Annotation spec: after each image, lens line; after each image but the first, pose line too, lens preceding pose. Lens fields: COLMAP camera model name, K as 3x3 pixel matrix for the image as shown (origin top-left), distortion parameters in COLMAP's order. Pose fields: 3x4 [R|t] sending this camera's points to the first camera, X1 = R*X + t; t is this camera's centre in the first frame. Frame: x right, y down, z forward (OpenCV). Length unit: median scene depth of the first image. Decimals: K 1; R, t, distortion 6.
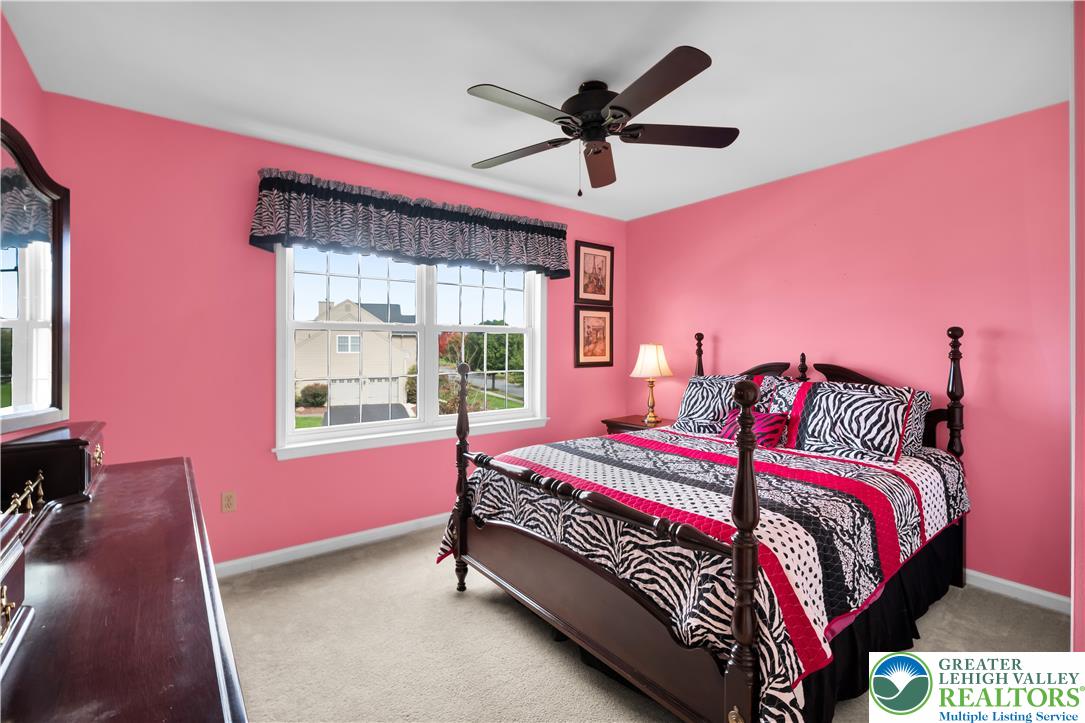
lens RADIAL K [[476.8, 0, 539.4], [0, 476.8, 353.8], [0, 0, 1]] dist [0.001057, -0.000124]
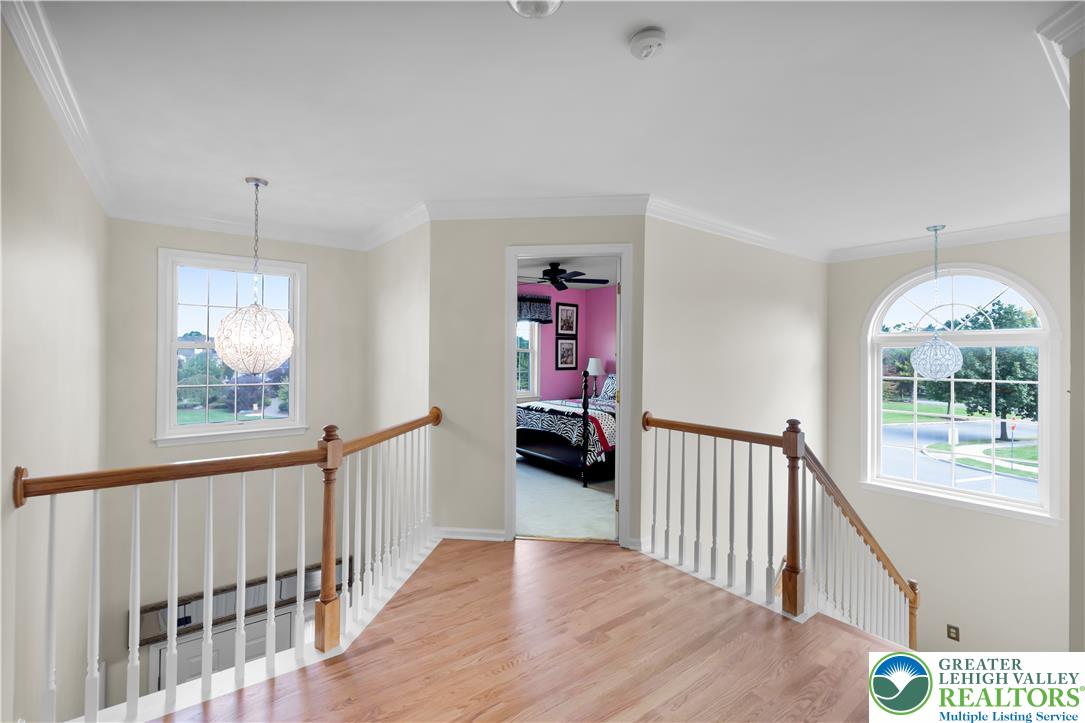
lens RADIAL K [[476.8, 0, 540.3], [0, 476.8, 354.3], [0, 0, 1]] dist [0.001057, -0.000124]
pose [[0.999902, 0.001966, -0.013884, 0.038984], [-0.002145, 0.999914, -0.012901, -0.009446], [0.013857, 0.012929, 0.999820, -0.878680]]
